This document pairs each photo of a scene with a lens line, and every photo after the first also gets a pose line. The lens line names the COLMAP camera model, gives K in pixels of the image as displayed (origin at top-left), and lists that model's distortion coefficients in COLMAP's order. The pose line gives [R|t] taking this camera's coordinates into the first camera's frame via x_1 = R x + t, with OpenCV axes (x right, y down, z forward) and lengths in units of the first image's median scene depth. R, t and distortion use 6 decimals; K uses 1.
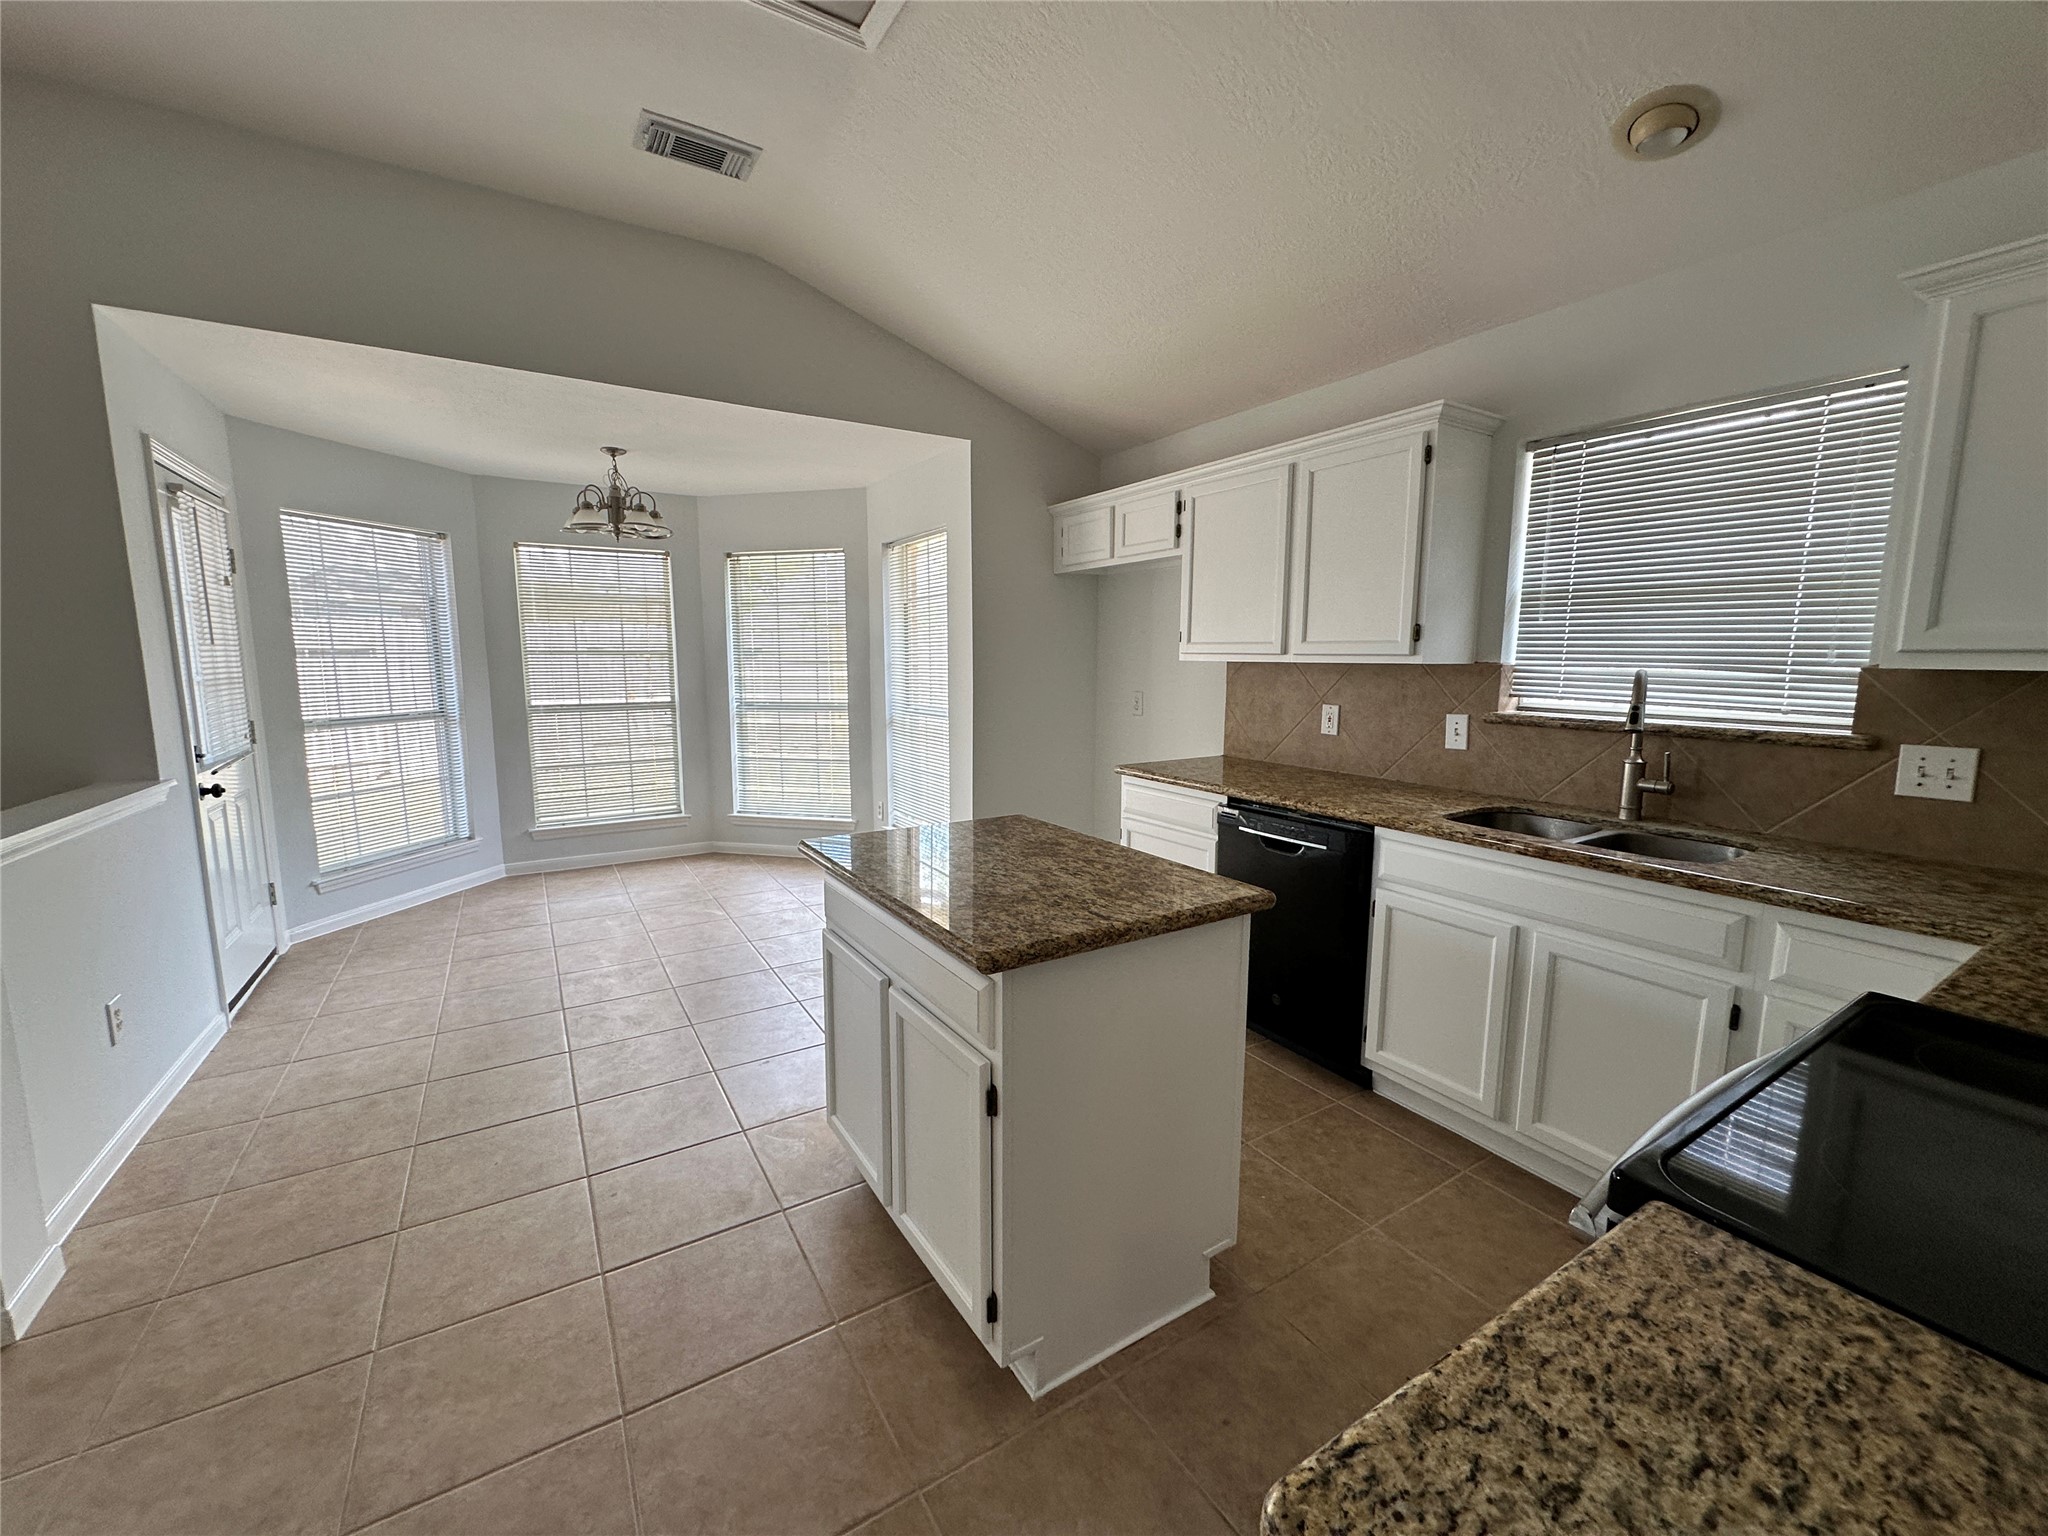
lens RADIAL K [[820.7, 0, 1019.7], [0, 820.7, 764.8], [0, 0, 1]] dist [-0.002005, 0.001119]
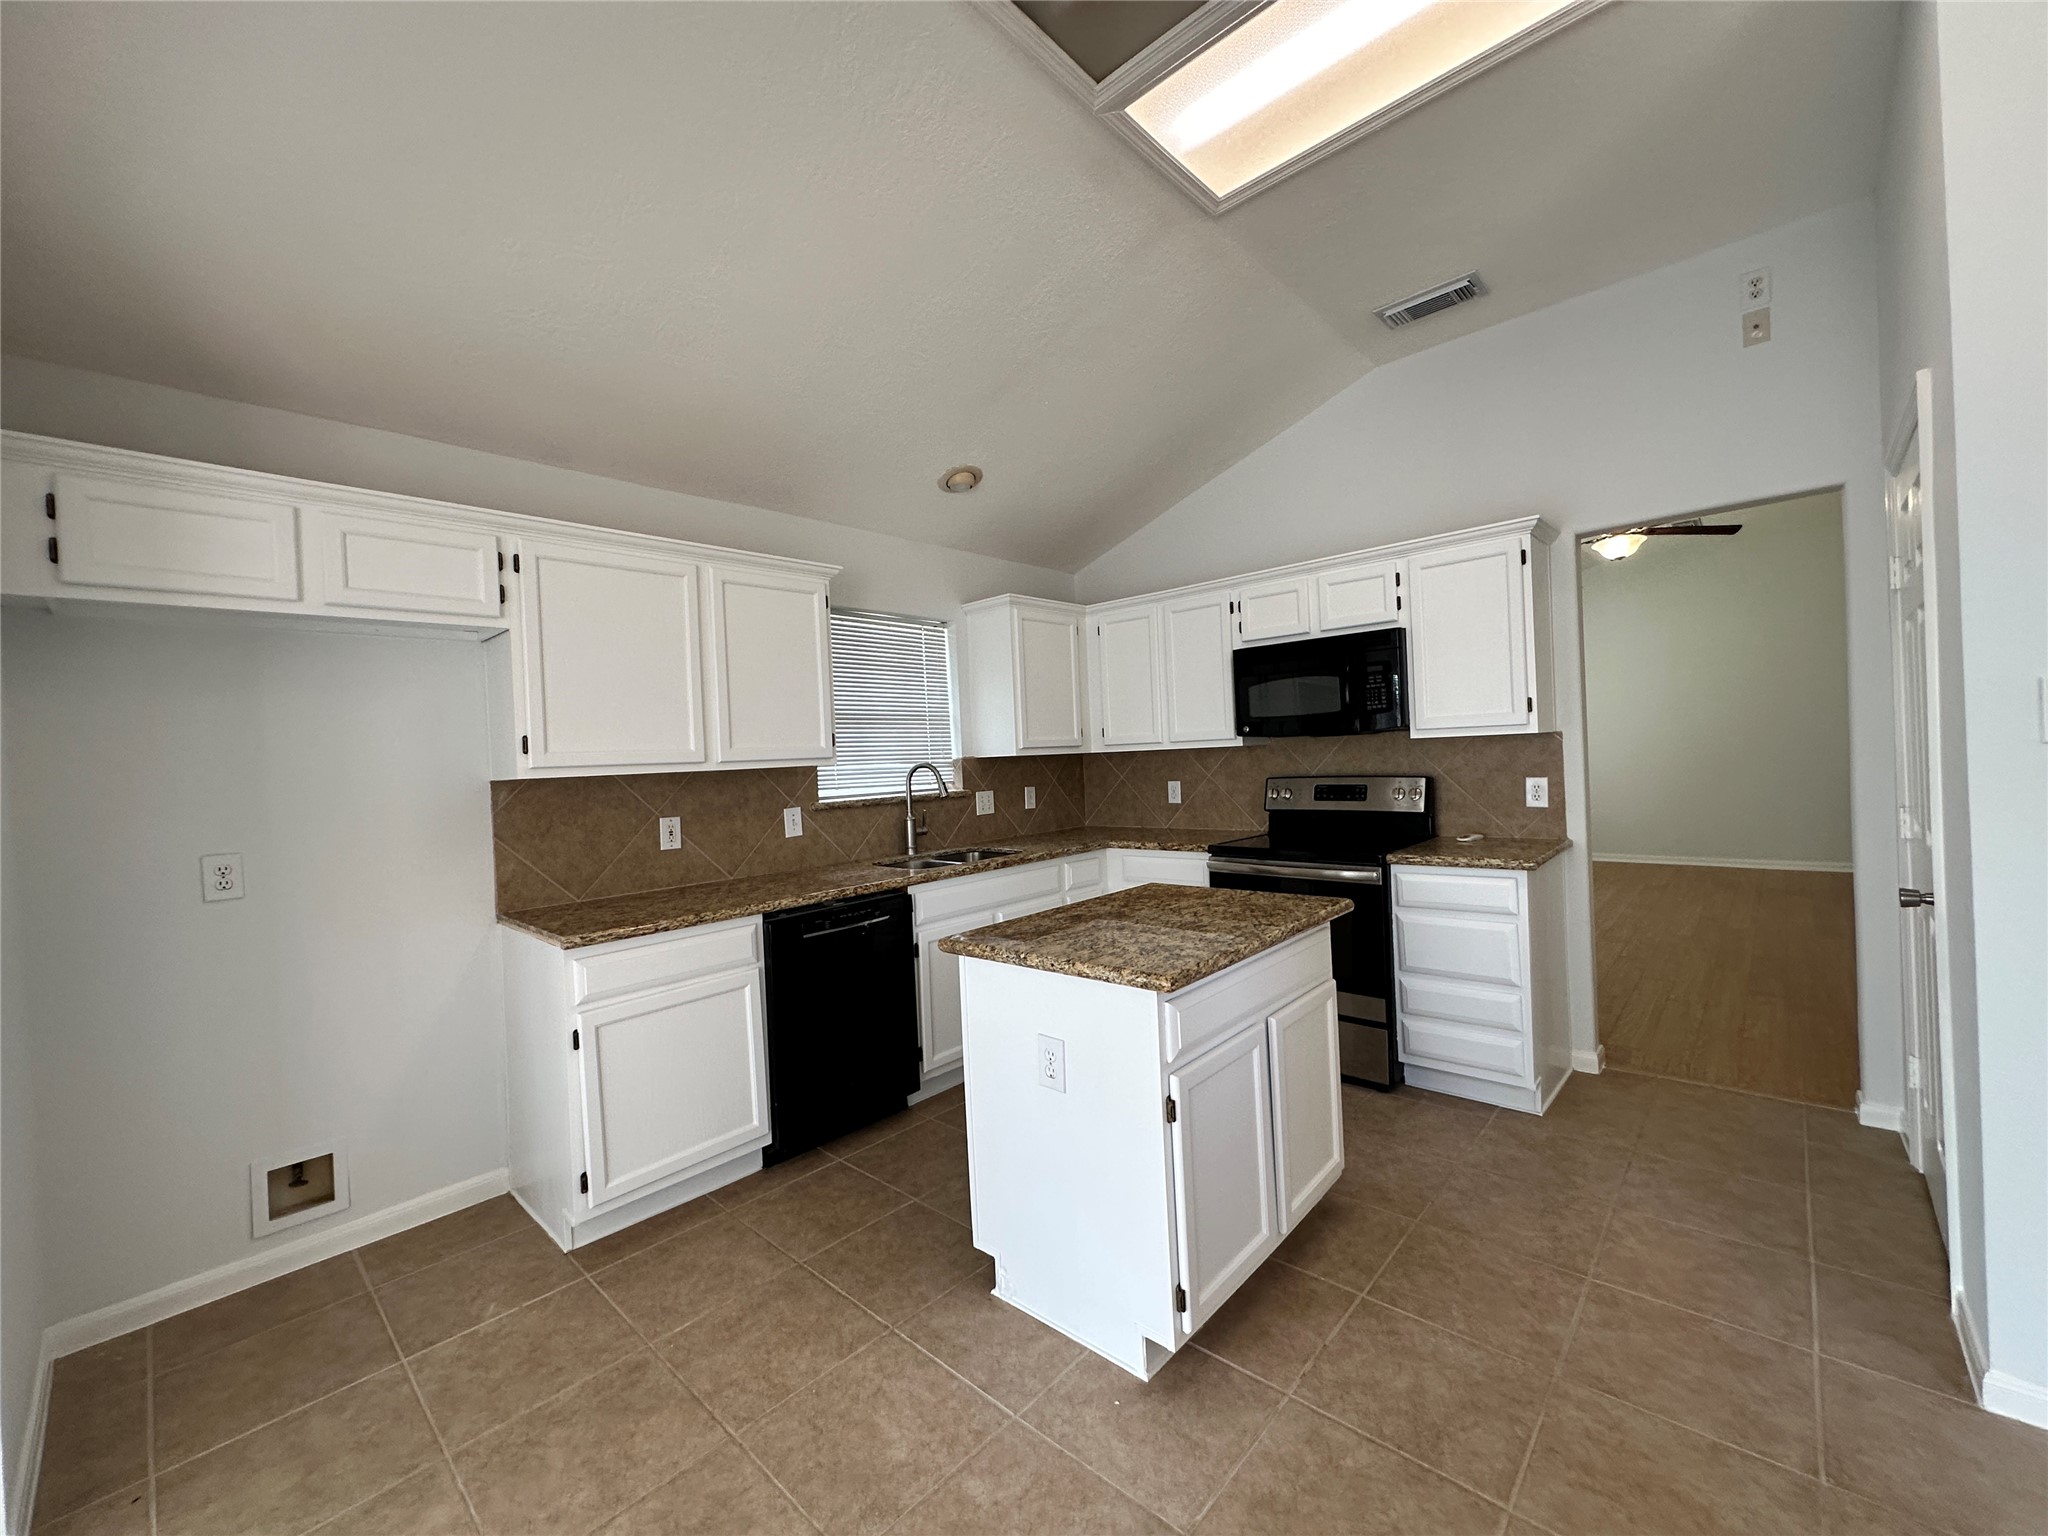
lens RADIAL K [[820.7, 0, 1032.1], [0, 820.7, 760.6], [0, 0, 1]] dist [-0.002005, 0.001119]
pose [[-0.274748, 0.002667, 0.961513, -0.645306], [0.173042, 0.983806, 0.046717, -0.110100], [-0.945817, 0.179218, -0.270760, 0.855181]]
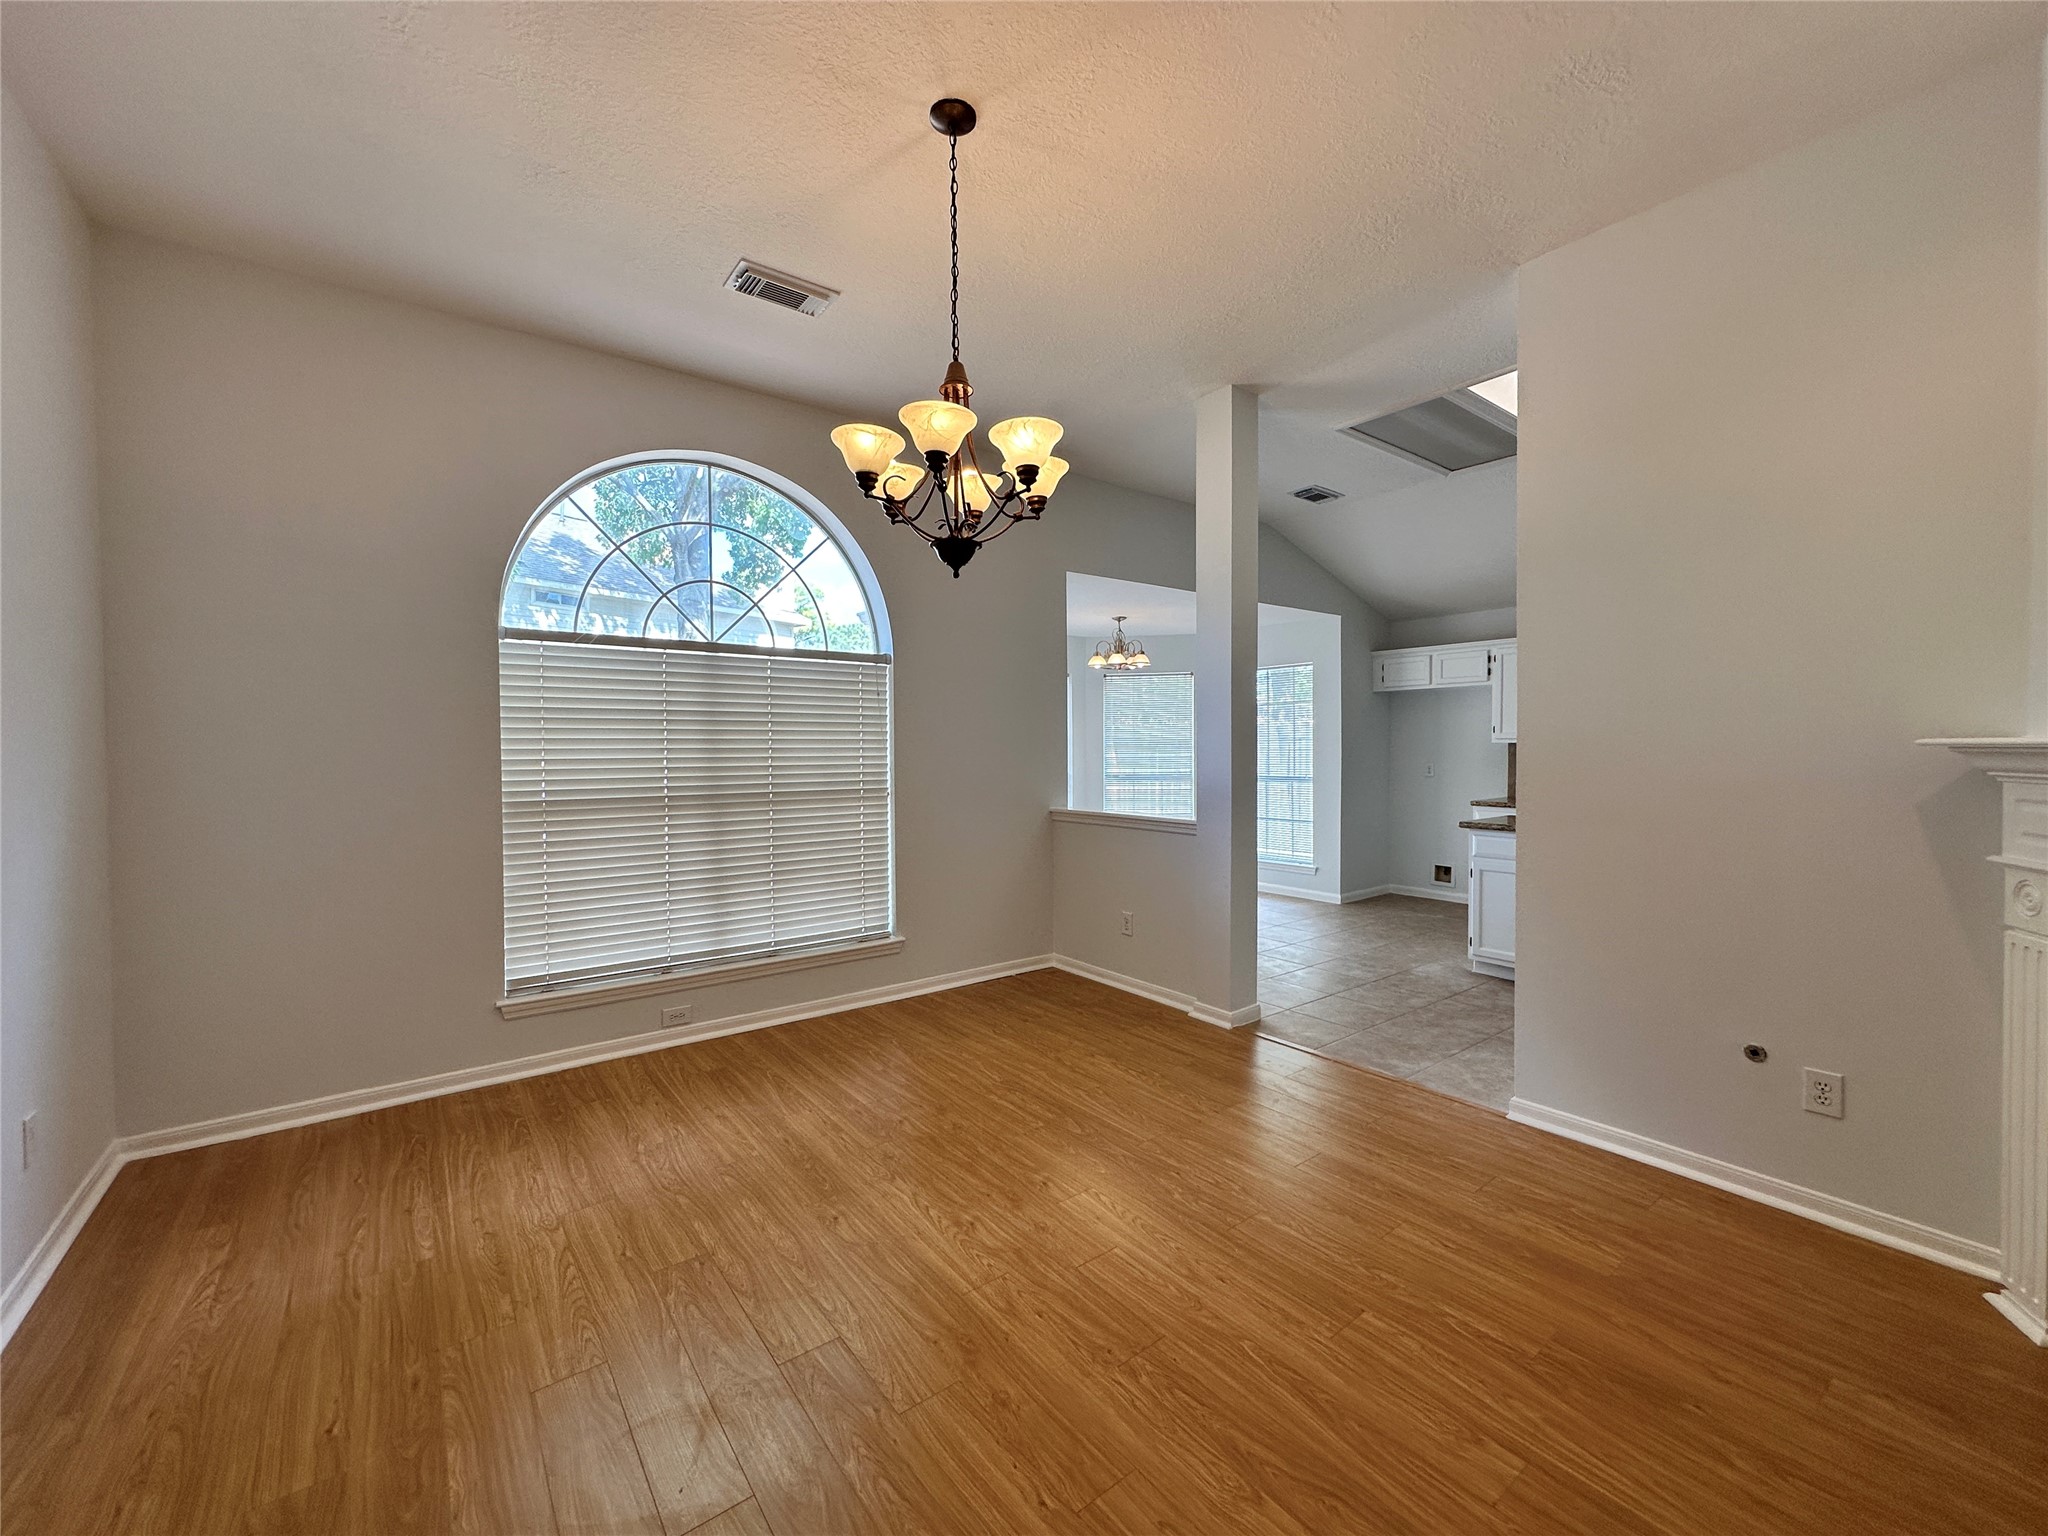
lens RADIAL K [[820.7, 0, 1020.4], [0, 820.7, 766.9], [0, 0, 1]] dist [-0.002005, 0.001119]
pose [[0.995027, -0.010597, 0.099039, -1.104044], [0.021414, 0.993833, -0.108803, 0.107163], [-0.097275, 0.110383, 0.989117, -0.724429]]
